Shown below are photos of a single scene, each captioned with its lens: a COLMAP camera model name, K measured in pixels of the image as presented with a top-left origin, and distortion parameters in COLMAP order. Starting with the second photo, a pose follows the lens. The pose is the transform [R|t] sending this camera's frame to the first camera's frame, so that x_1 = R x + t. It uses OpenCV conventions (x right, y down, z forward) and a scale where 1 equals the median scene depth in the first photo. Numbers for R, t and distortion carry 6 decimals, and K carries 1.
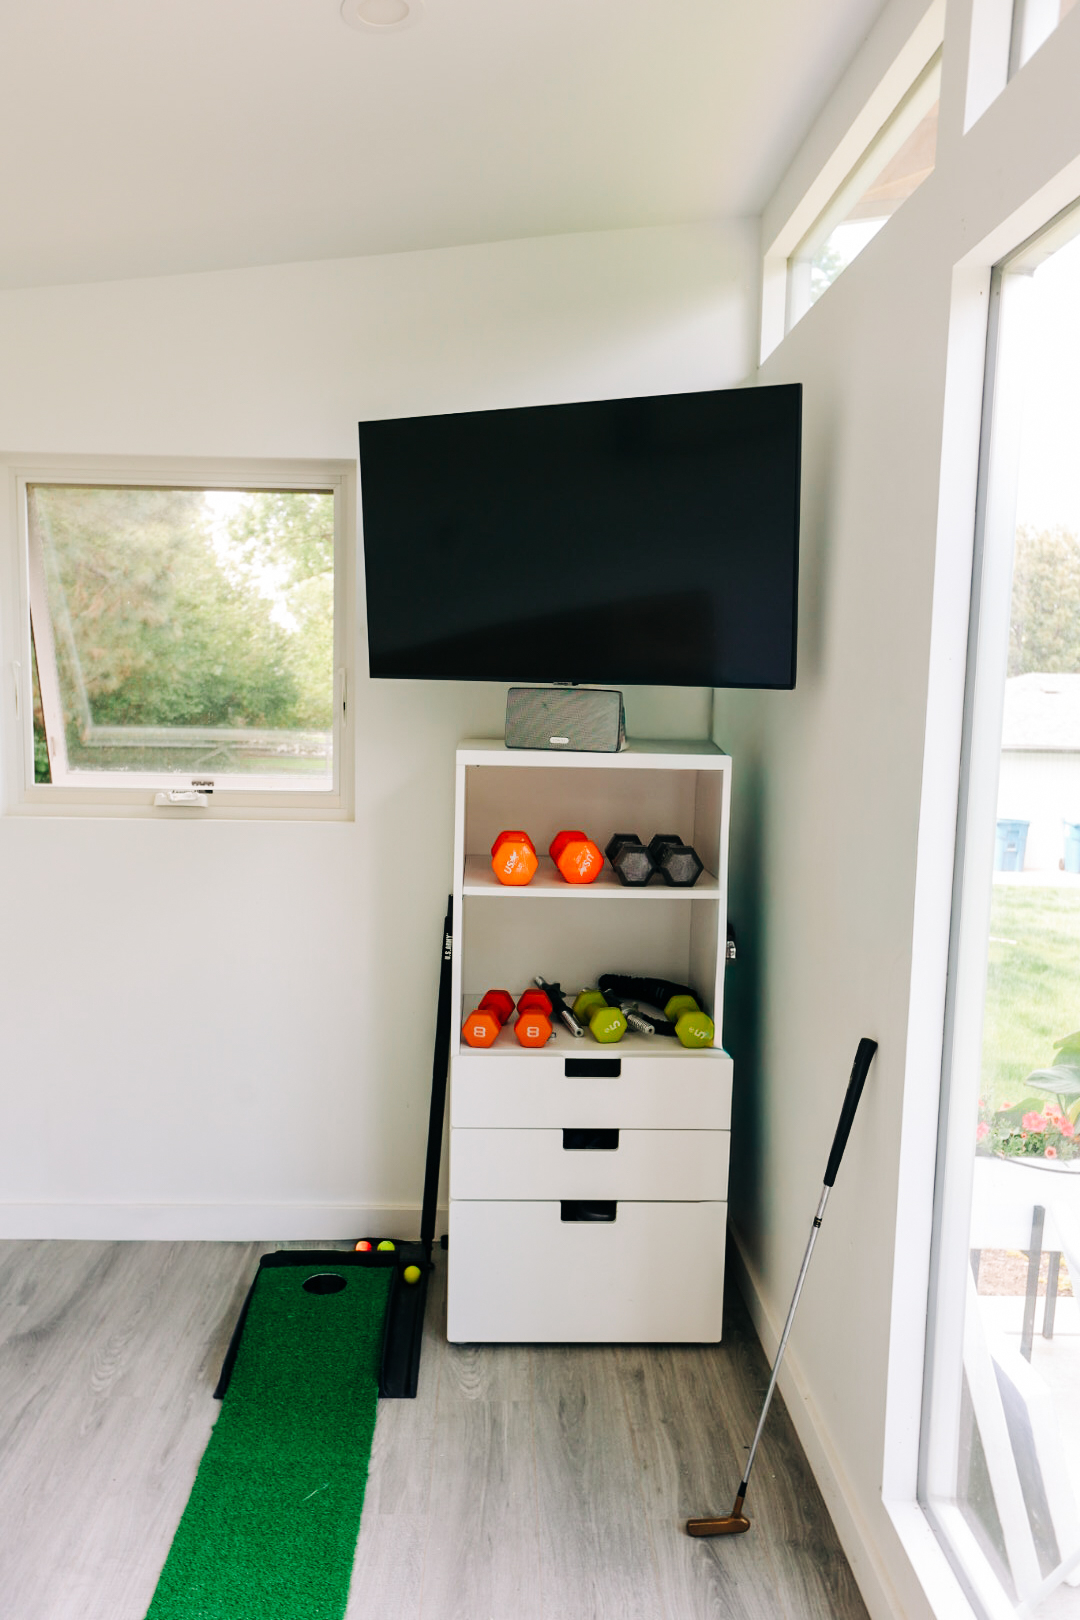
lens RADIAL K [[1234.7, 0, 536.2], [0, 1234.7, 810.9], [0, 0, 1]] dist [-0.009883, 0.017449]
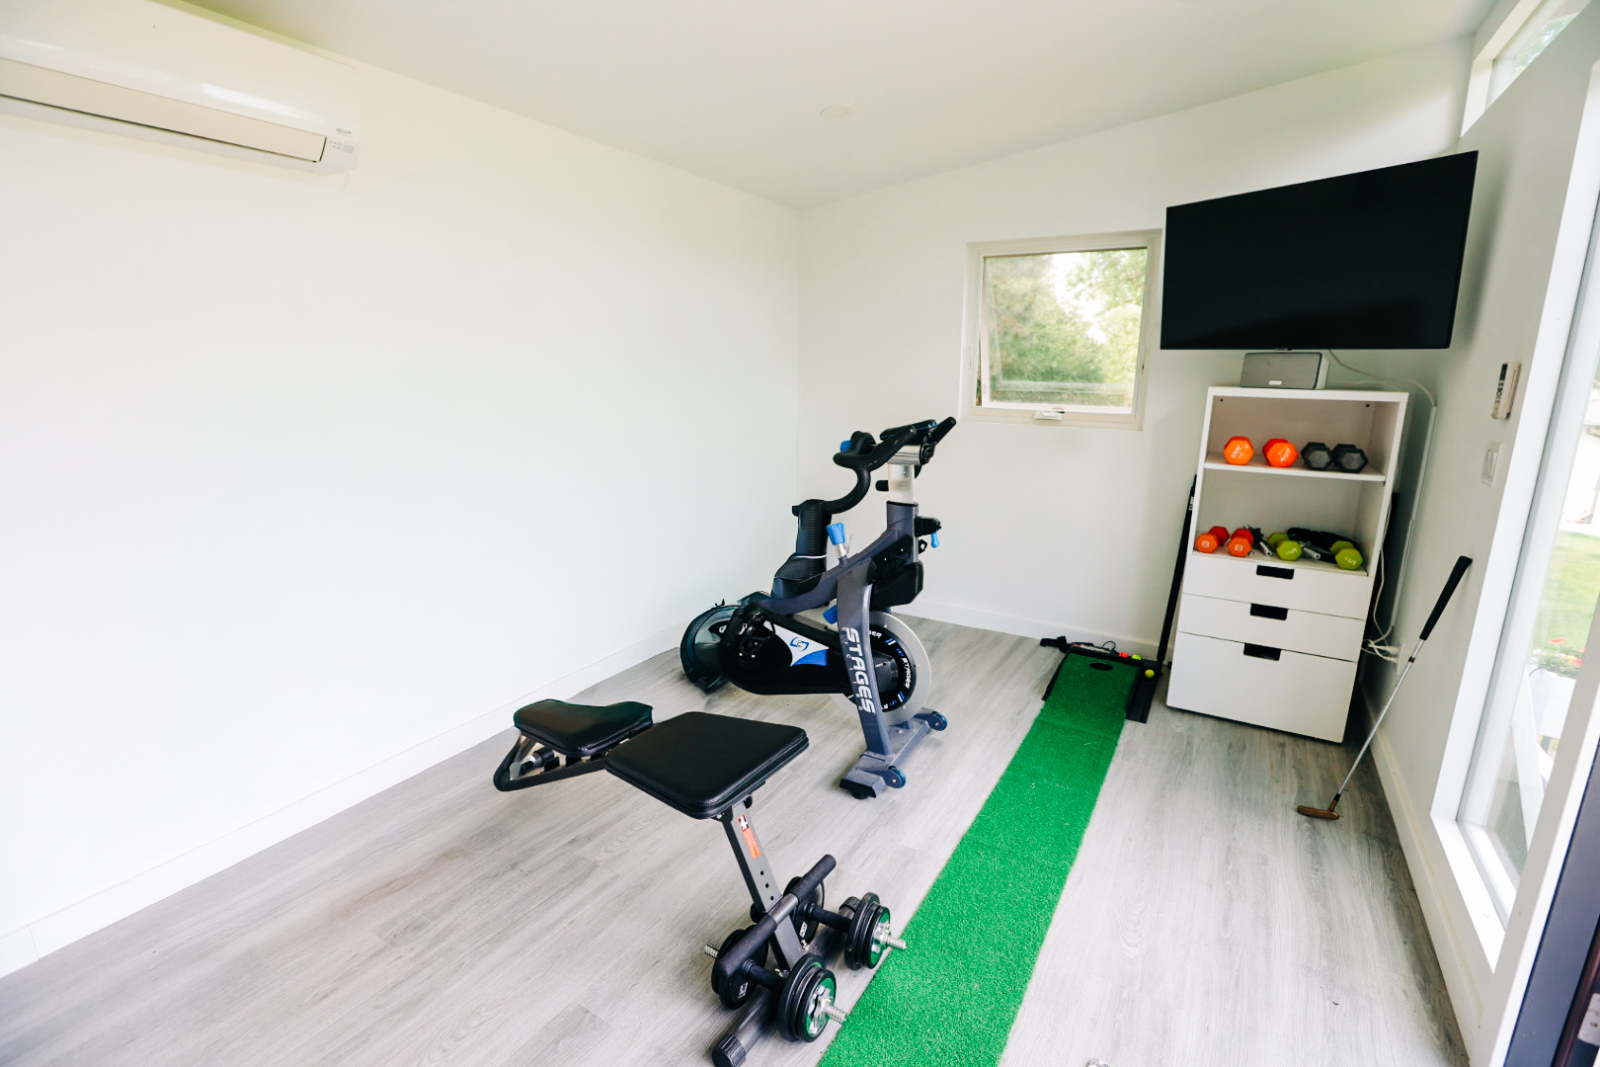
lens RADIAL K [[729.0, 0, 792.1], [0, 729.0, 526.8], [0, 0, 1]] dist [-0.035149, 0.009423]
pose [[0.832935, 0.107870, -0.542755, 0.021325], [-0.052319, 0.991774, 0.116819, 0.059570], [0.550891, -0.068906, 0.831727, -0.224841]]
